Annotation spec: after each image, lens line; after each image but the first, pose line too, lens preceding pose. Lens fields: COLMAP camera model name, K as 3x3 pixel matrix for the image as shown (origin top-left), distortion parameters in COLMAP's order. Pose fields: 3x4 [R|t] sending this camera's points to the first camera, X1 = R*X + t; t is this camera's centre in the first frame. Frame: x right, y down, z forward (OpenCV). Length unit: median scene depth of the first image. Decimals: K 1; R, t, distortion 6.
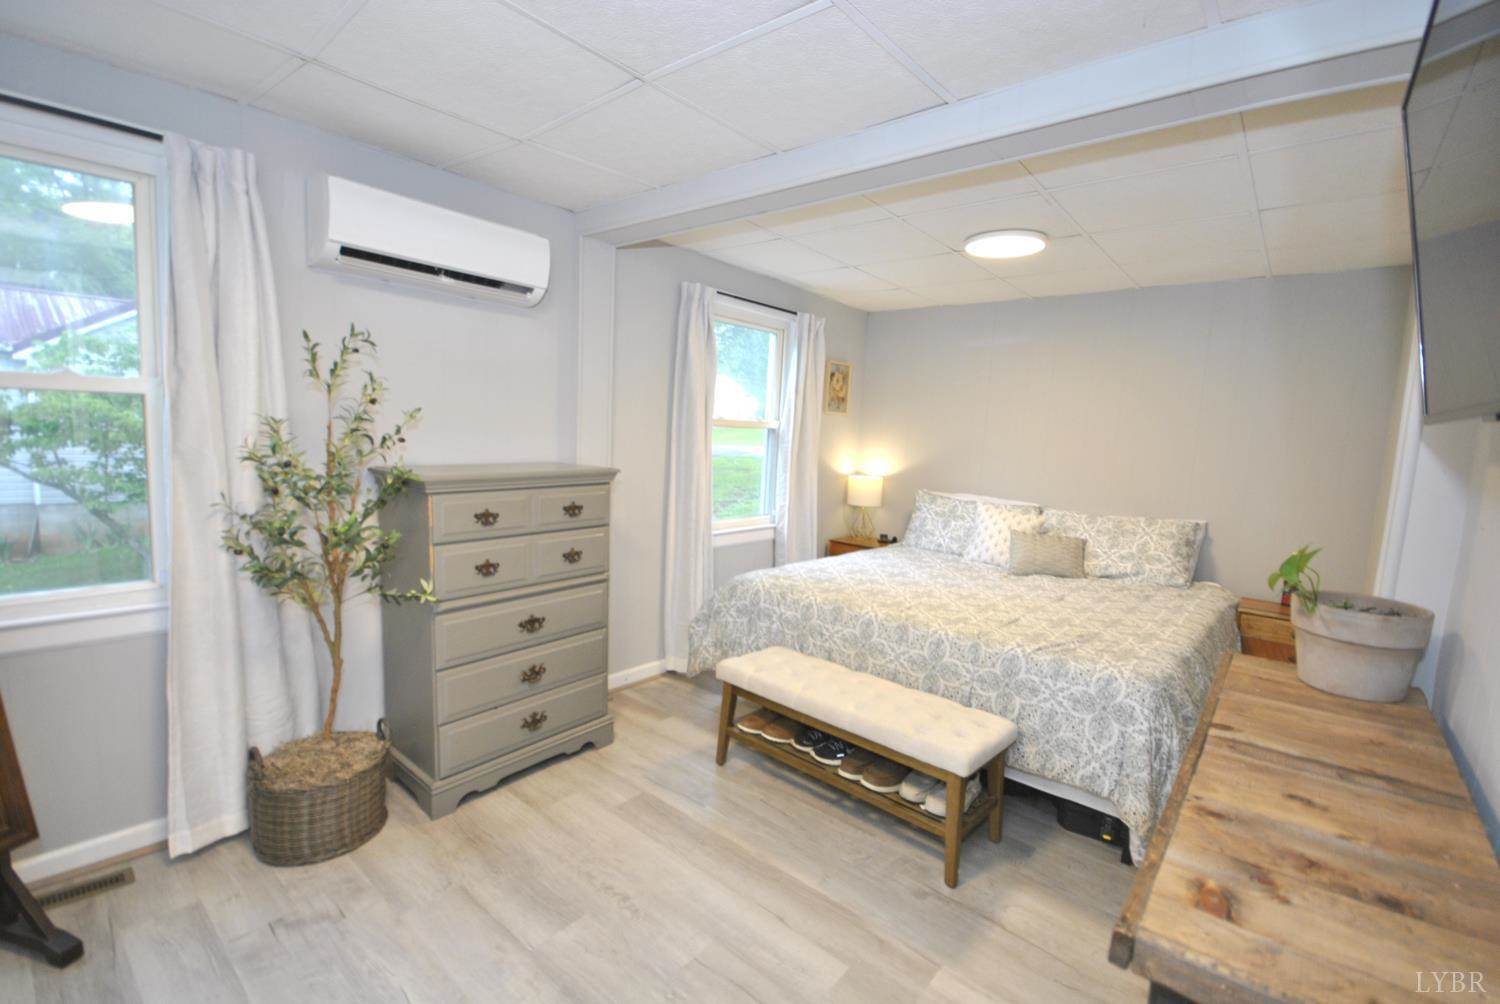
lens RADIAL K [[659.3, 0, 754.9], [0, 659.3, 512.5], [0, 0, 1]] dist [0.000719, -0.005758]
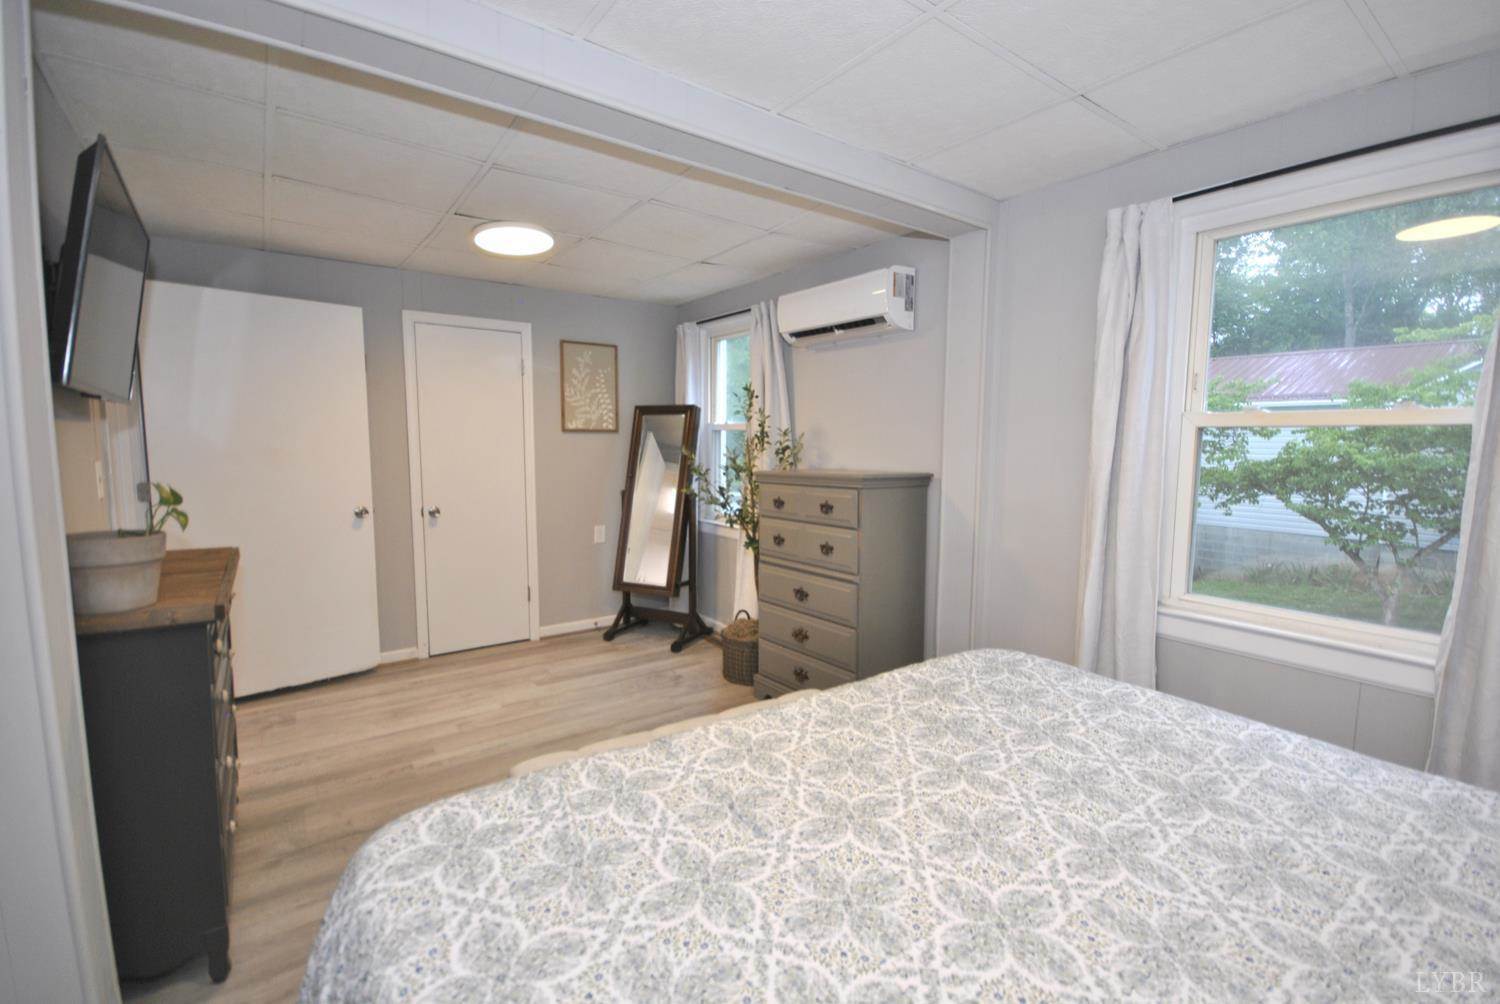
lens RADIAL K [[659.3, 0, 755.0], [0, 659.3, 496.9], [0, 0, 1]] dist [0.000719, -0.005758]
pose [[-0.236452, 0.034918, -0.971015, 0.853286], [-0.140333, 0.987649, 0.069689, -0.084220], [0.961456, 0.152743, -0.228632, 1.130255]]
